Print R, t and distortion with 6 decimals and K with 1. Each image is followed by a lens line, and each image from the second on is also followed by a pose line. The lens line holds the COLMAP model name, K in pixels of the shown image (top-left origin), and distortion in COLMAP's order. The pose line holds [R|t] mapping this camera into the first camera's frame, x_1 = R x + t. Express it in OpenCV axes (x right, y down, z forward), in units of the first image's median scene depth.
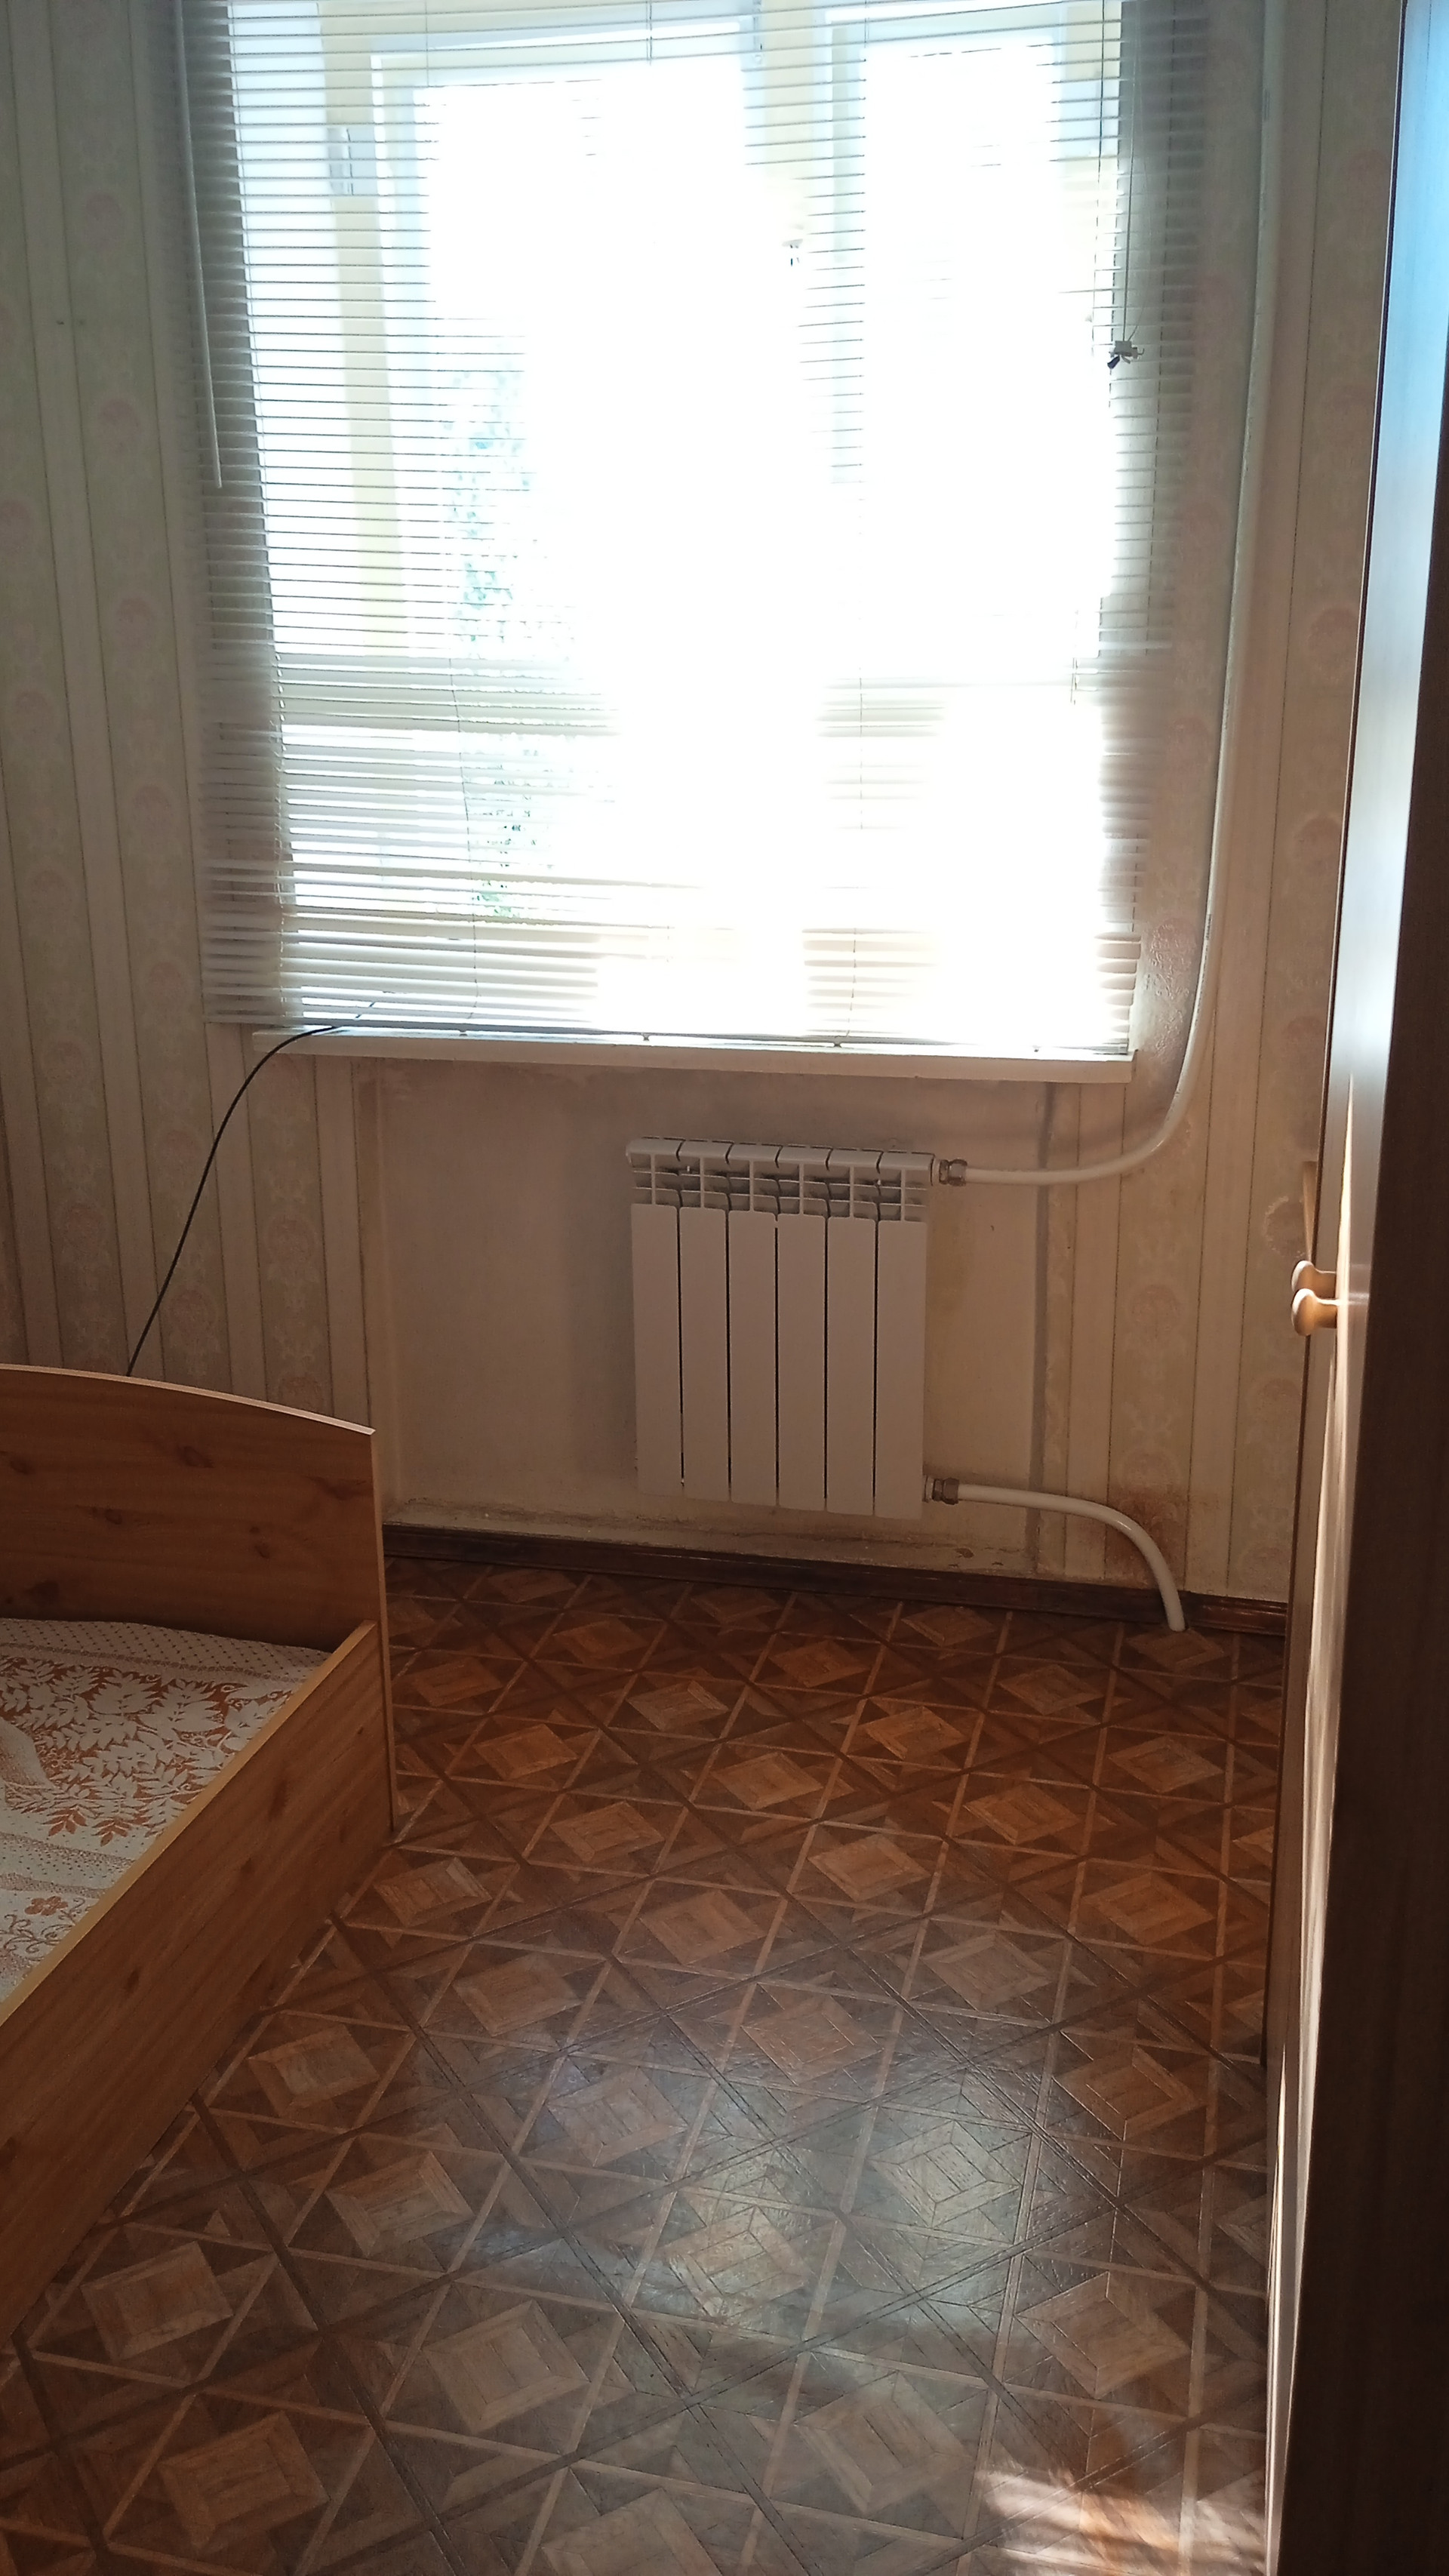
lens RADIAL K [[2118.0, 0, 730.7], [0, 2118.0, 1279.9], [0, 0, 1]] dist [0.122079, -0.201033]
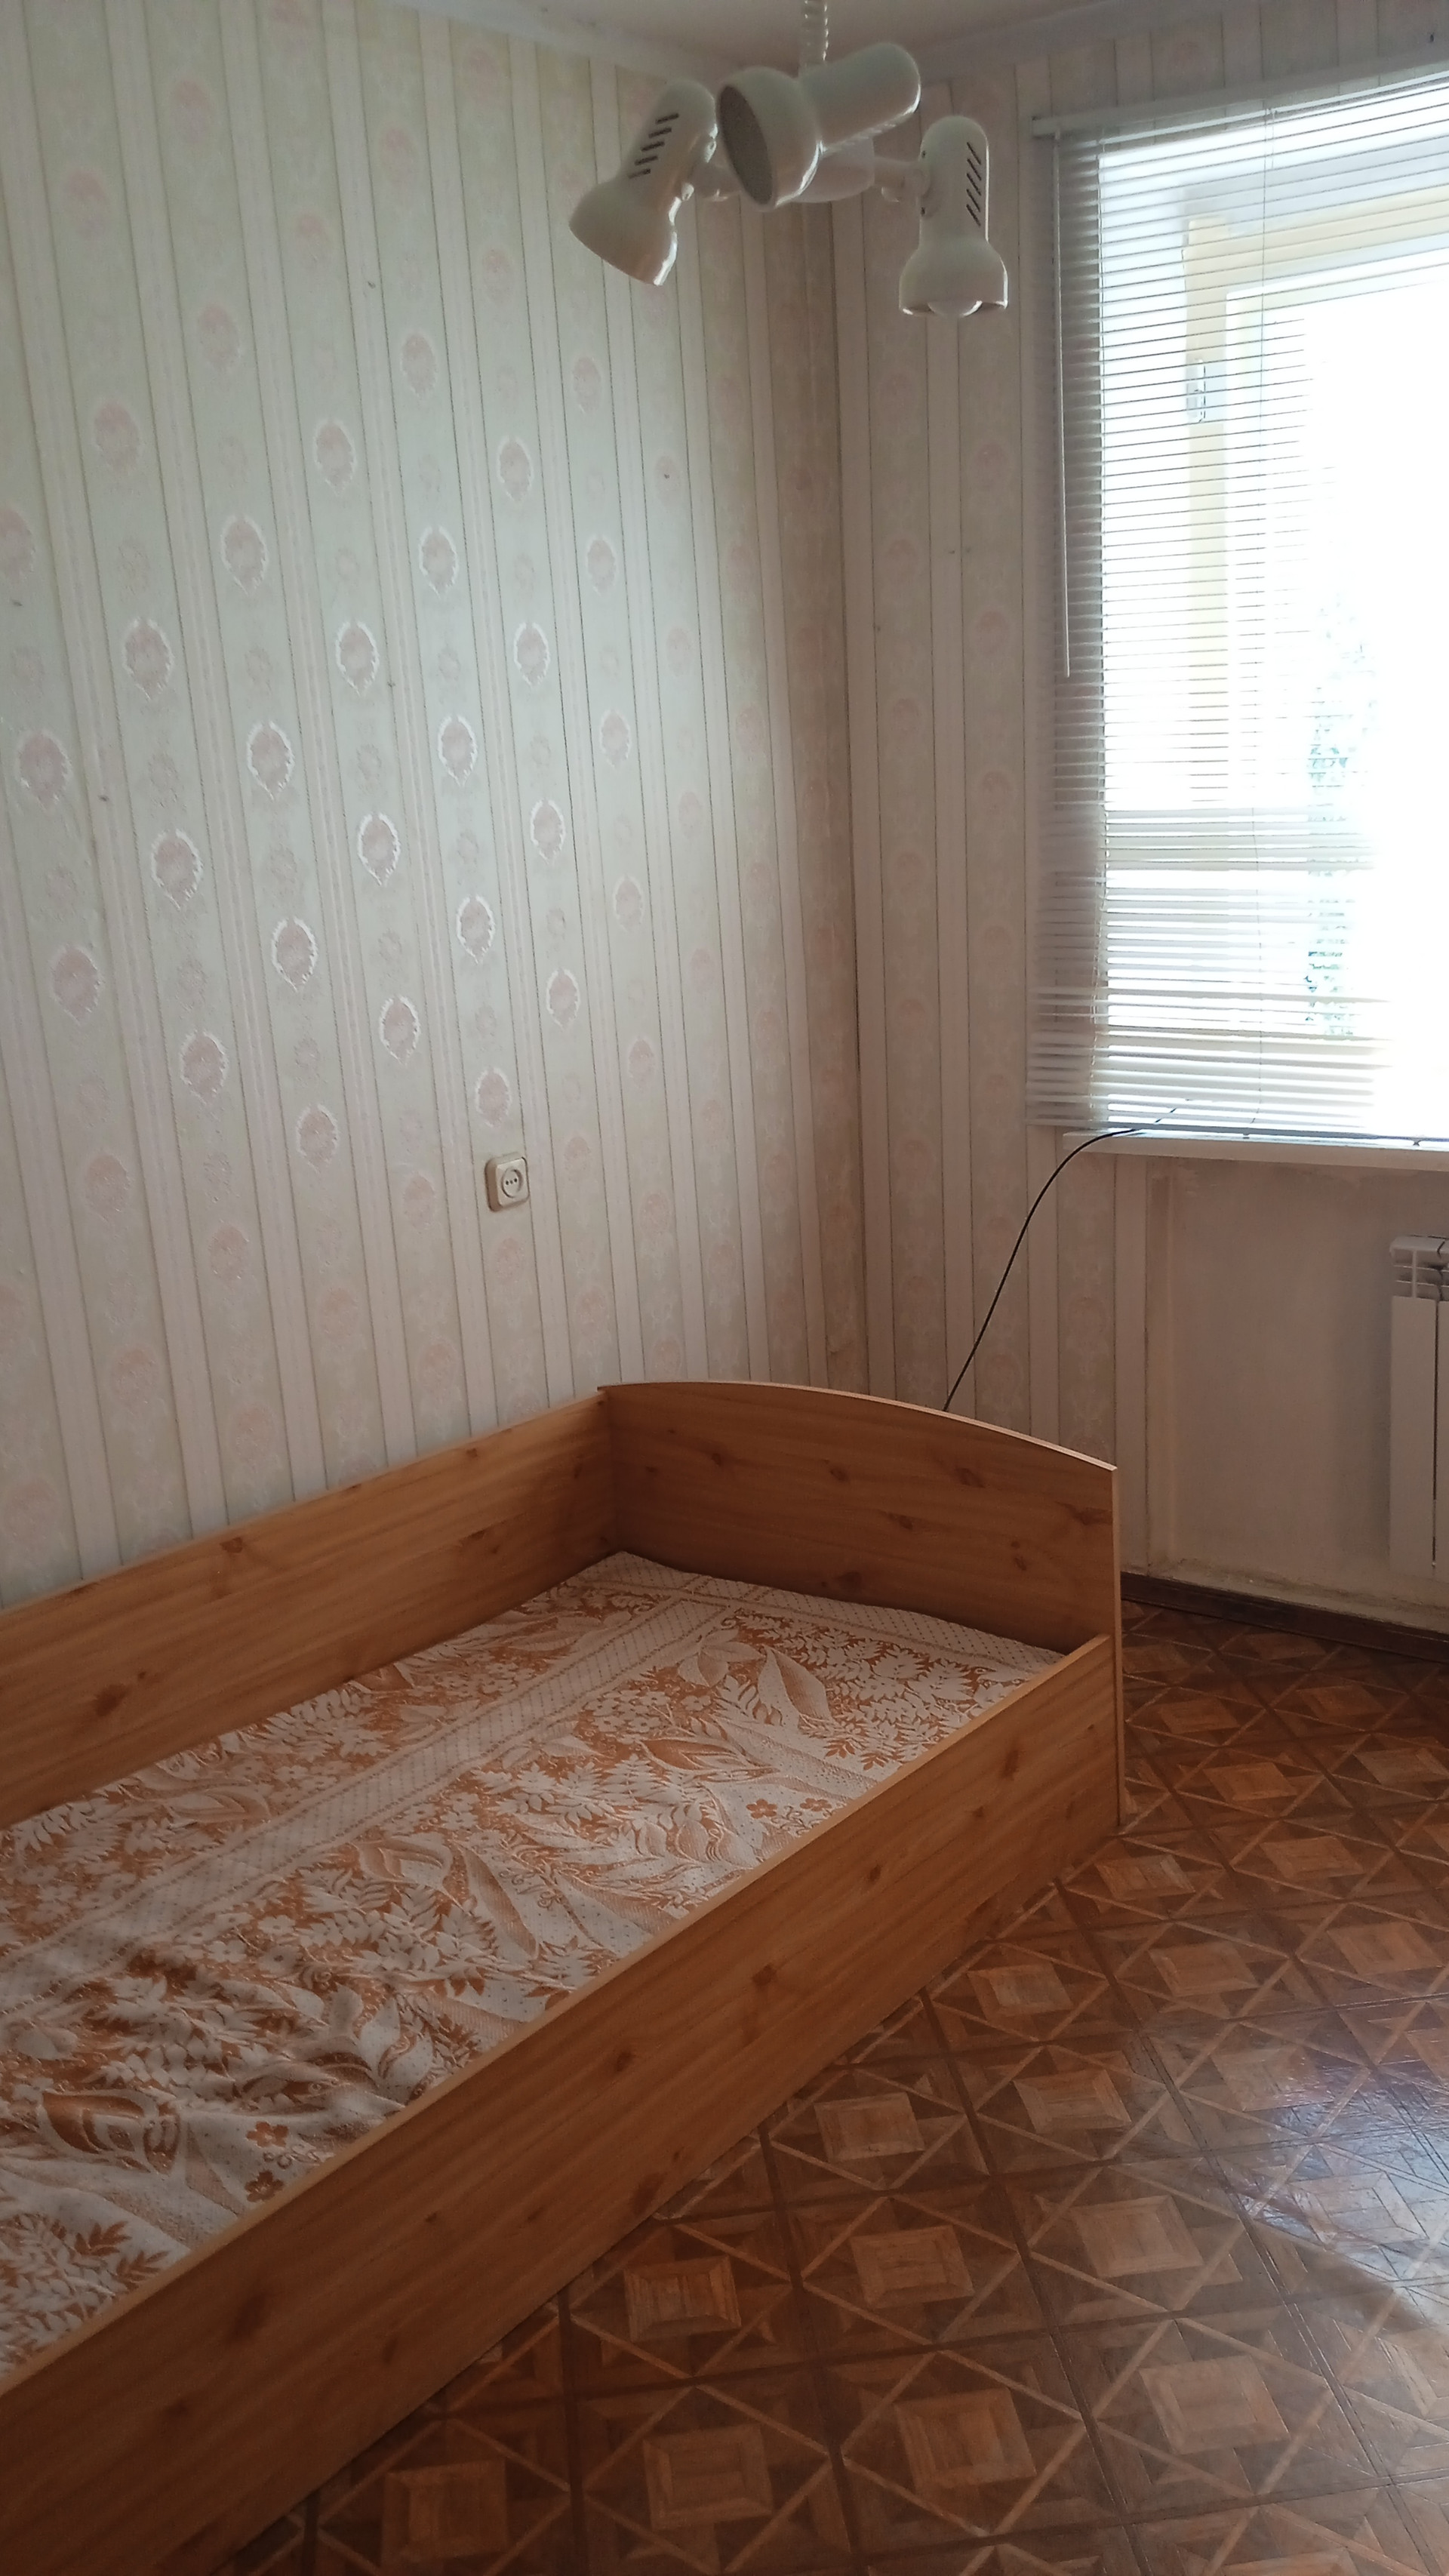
lens RADIAL K [[2118.0, 0, 730.7], [0, 2118.0, 1279.9], [0, 0, 1]] dist [0.122079, -0.201033]
pose [[0.911042, 0.050076, -0.409262, 0.113520], [-0.075522, 0.996071, -0.046241, 0.039367], [0.405339, 0.073035, 0.911244, -0.155737]]
